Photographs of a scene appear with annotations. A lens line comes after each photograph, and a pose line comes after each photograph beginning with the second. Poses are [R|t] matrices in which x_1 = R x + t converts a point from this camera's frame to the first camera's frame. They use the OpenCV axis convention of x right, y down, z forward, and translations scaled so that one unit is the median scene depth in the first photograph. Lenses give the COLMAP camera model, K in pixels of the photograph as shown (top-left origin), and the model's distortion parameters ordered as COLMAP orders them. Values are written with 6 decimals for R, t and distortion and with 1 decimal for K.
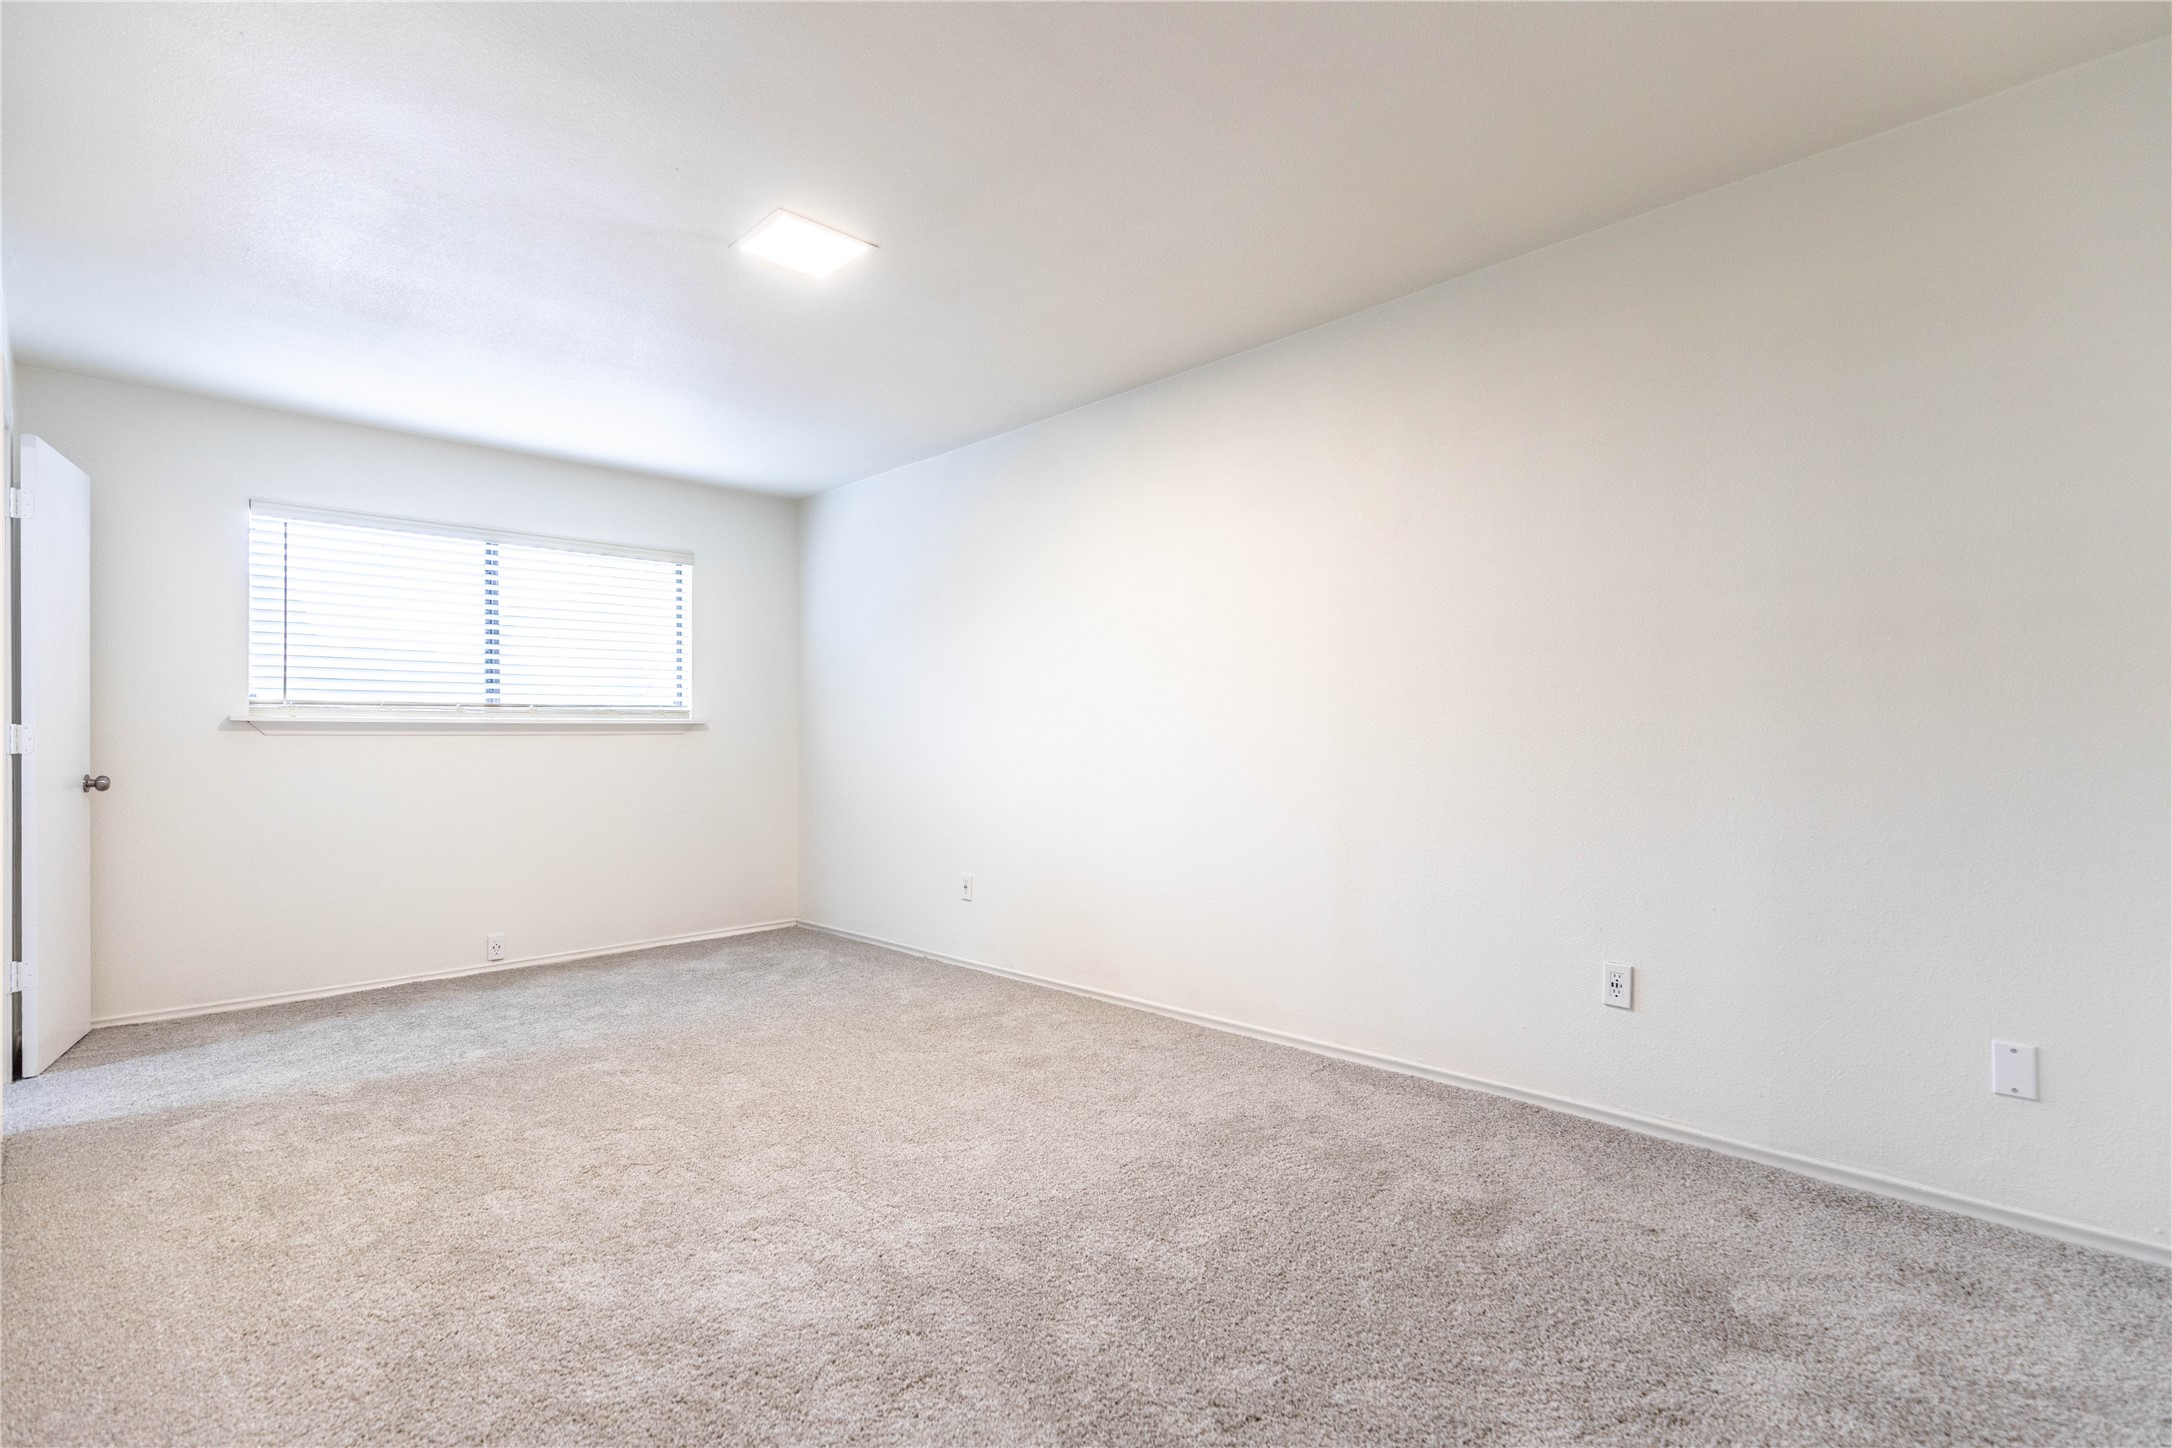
lens RADIAL K [[1018.5, 0, 1085.6], [0, 1018.5, 727.6], [0, 0, 1]] dist [0.015103, -0.001499]
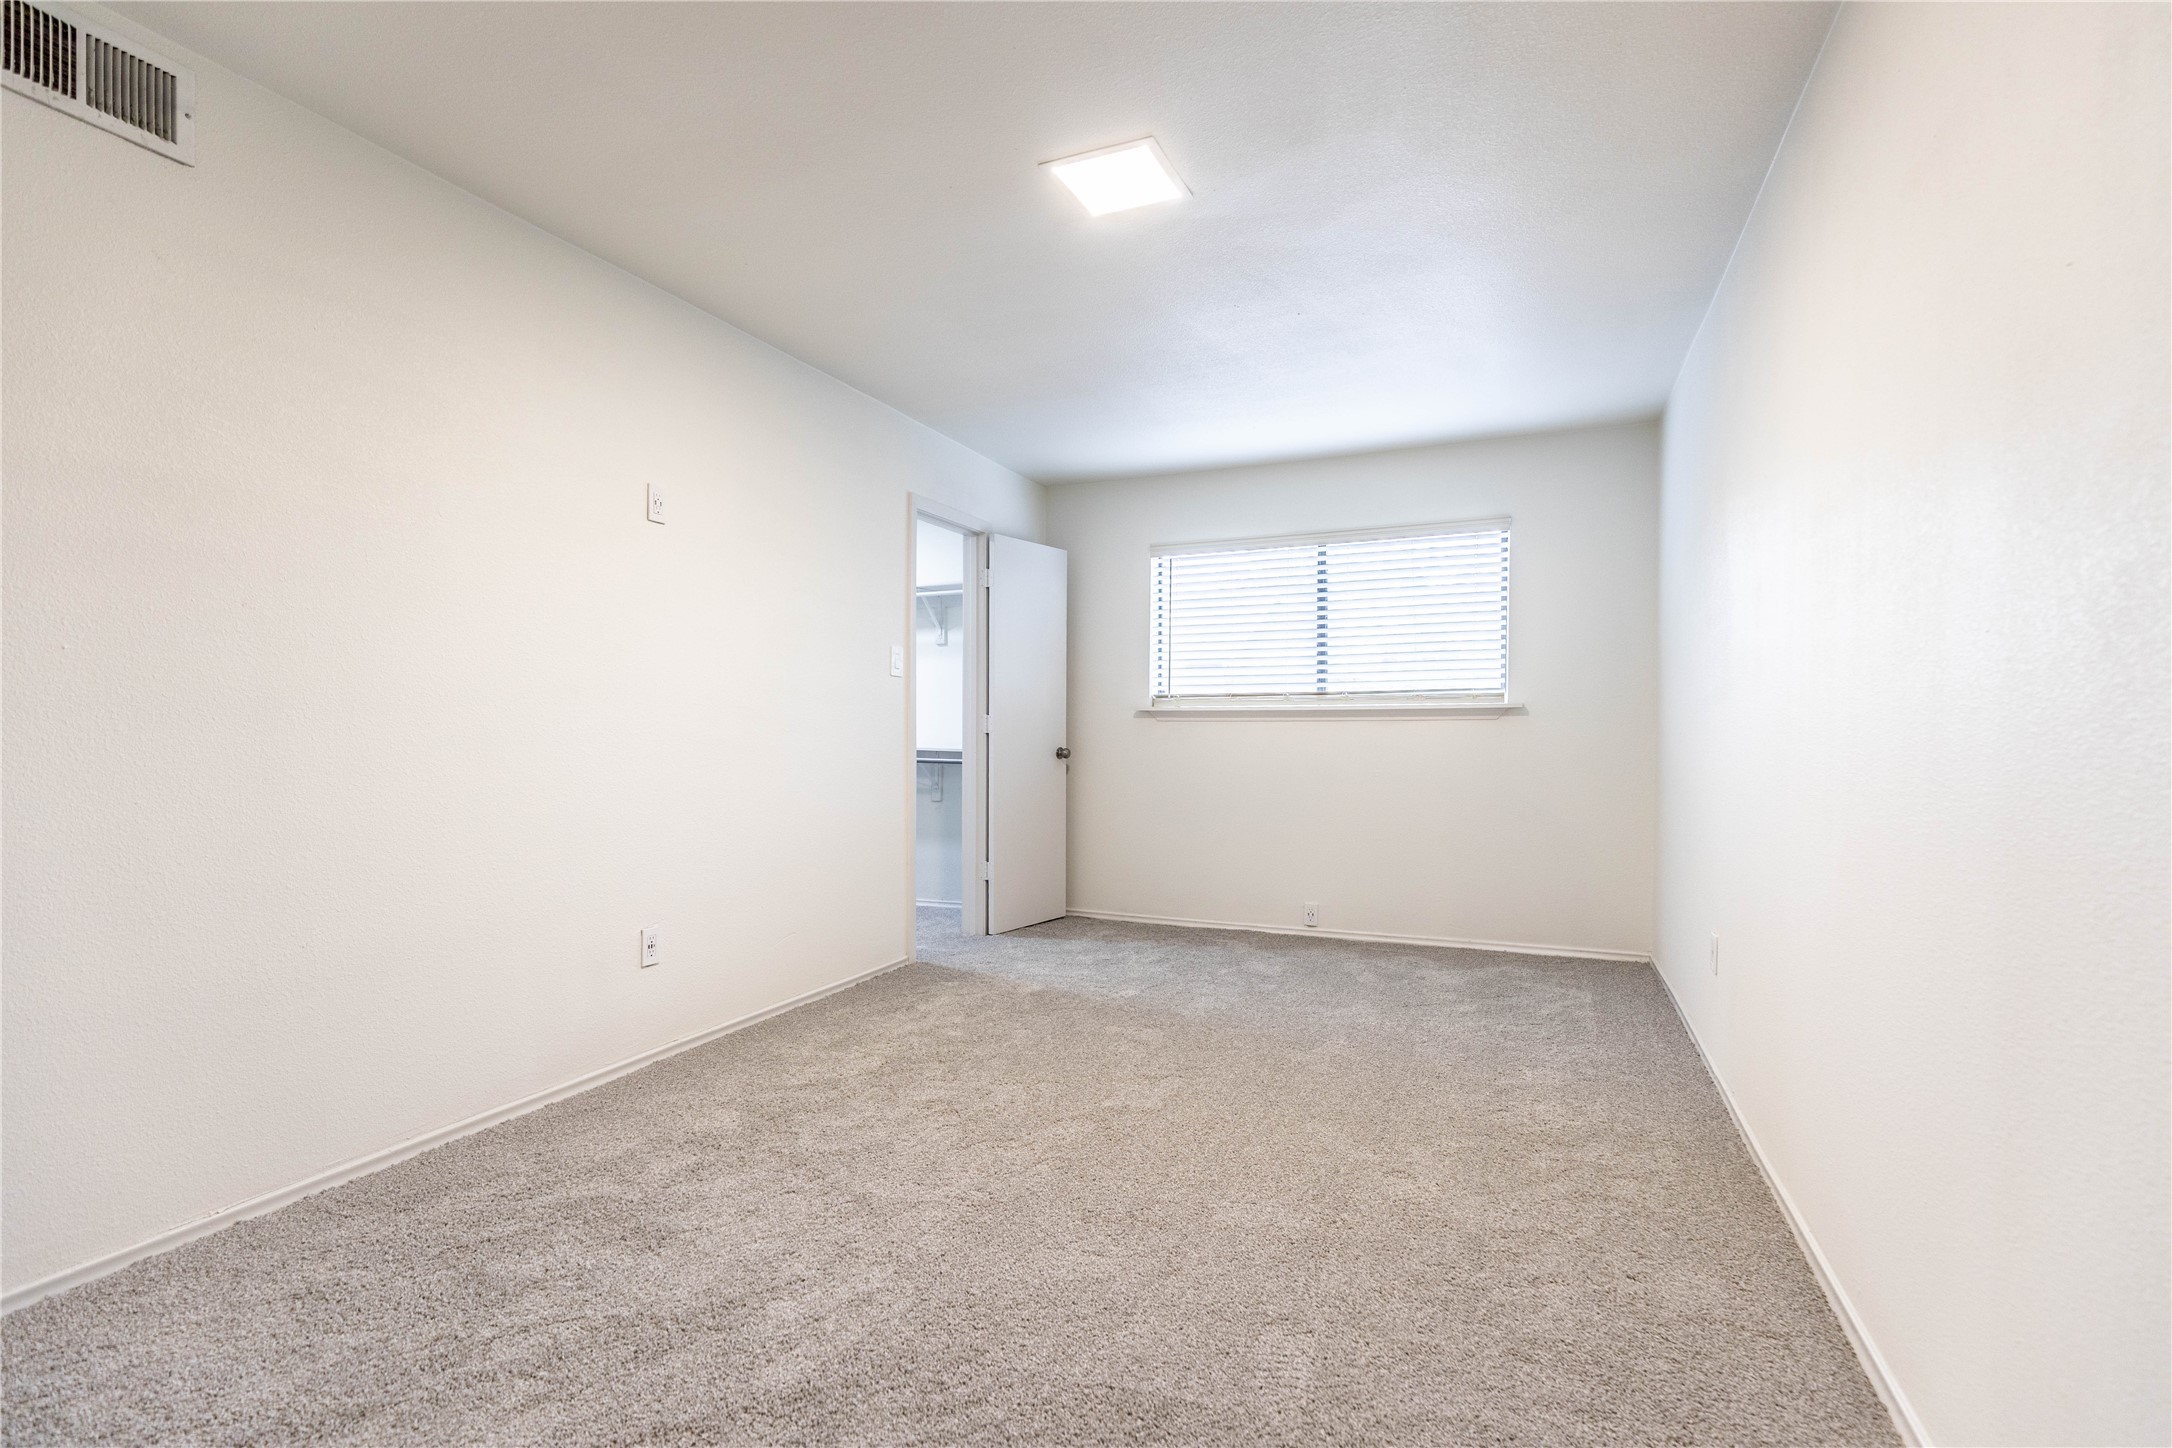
lens RADIAL K [[977.7, 0, 1074.9], [0, 977.7, 724.8], [0, 0, 1]] dist [0.005035, 0.000144]
pose [[0.383462, 0.001317, -0.923556, 0.326482], [0.009486, 0.999941, 0.005365, 0.003803], [0.923508, -0.010818, 0.383427, 0.407064]]
